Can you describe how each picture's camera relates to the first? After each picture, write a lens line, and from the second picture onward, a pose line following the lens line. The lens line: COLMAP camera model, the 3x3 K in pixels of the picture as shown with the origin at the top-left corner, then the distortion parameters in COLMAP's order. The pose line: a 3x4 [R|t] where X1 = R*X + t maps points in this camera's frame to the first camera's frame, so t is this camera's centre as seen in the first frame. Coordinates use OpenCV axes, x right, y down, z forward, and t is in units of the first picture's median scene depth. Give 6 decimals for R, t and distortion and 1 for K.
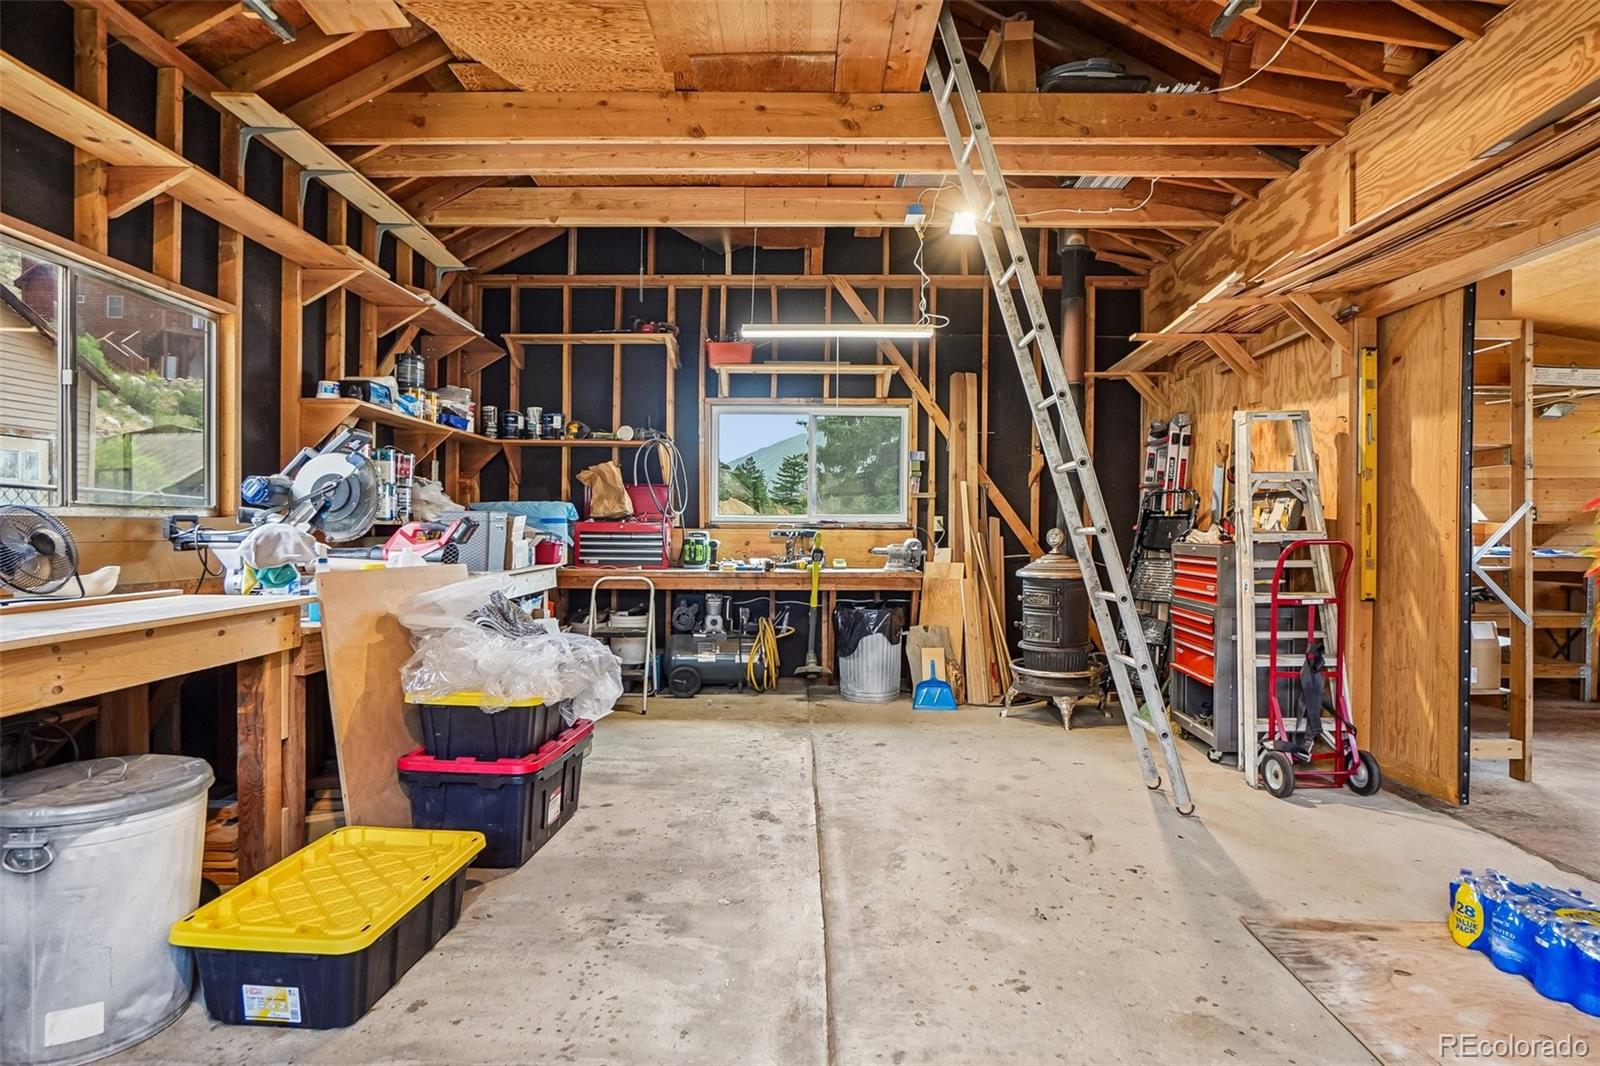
lens RADIAL K [[838.7, 0, 800.0], [0, 838.7, 533.0], [0, 0, 1]] dist [0.002551, 0.001077]
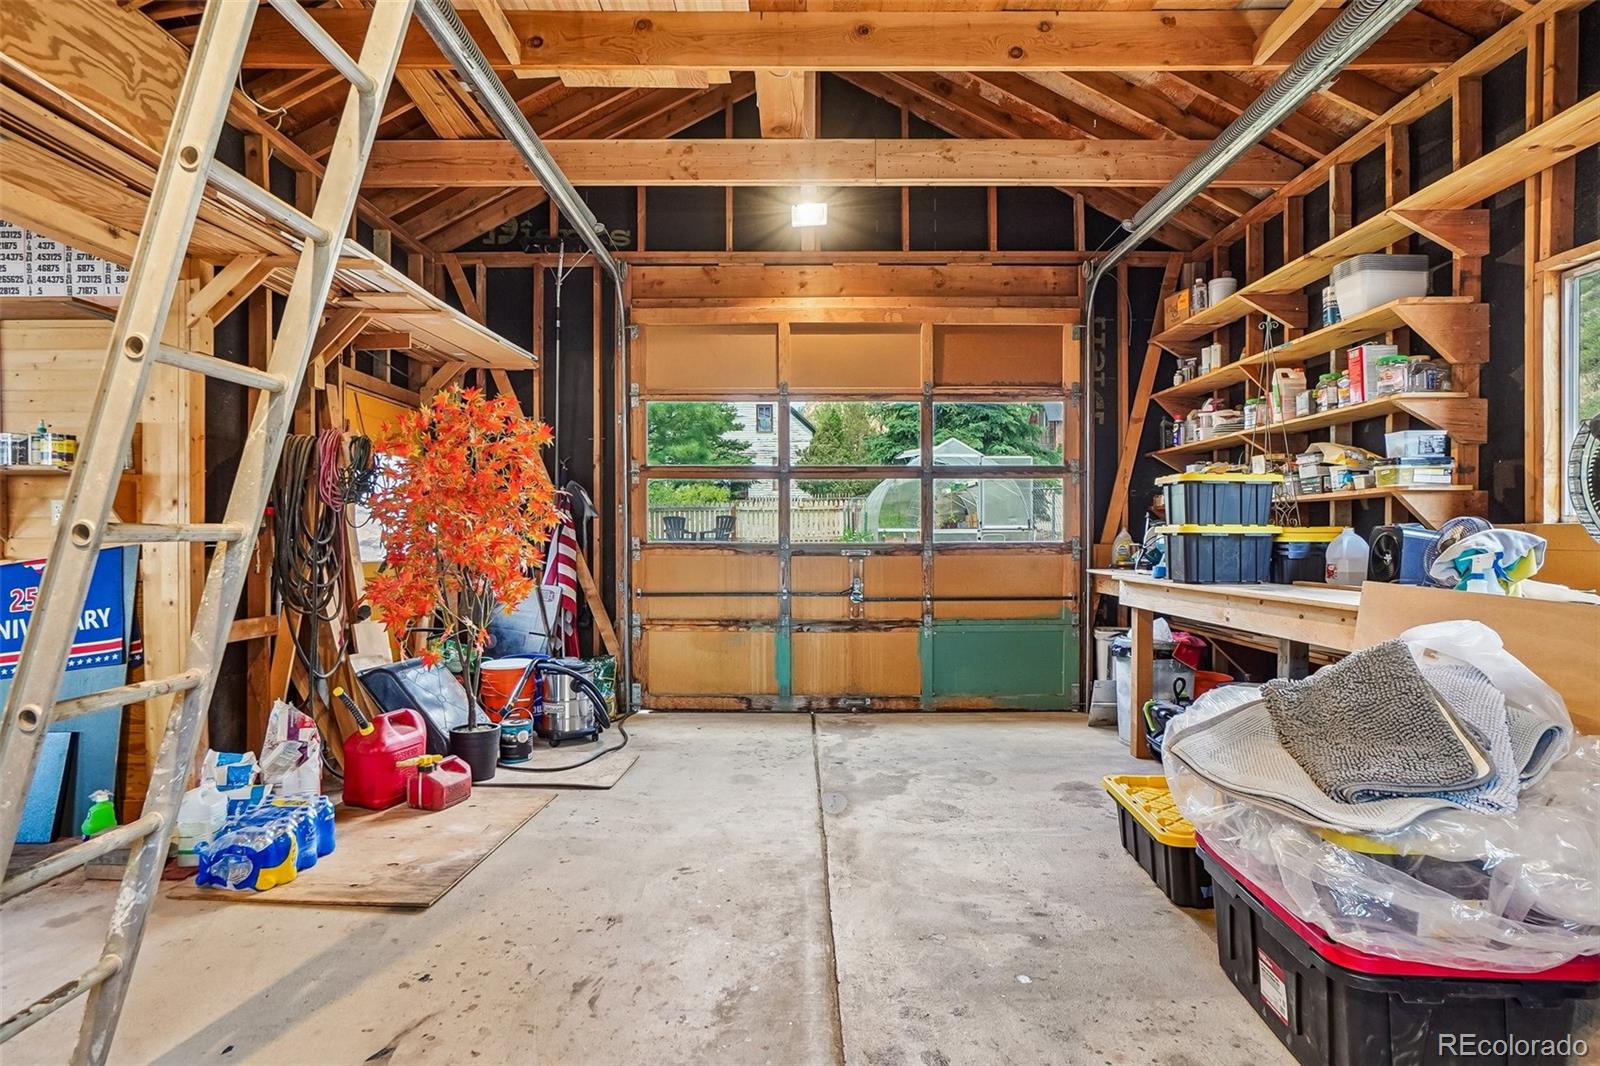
lens RADIAL K [[838.7, 0, 800.0], [0, 838.7, 533.0], [0, 0, 1]] dist [0.002551, 0.001077]
pose [[-0.999969, -0.007696, -0.001724, 0.070307], [-0.007703, 0.999961, 0.004372, -0.007191], [0.001690, 0.004386, -0.999989, 1.989742]]
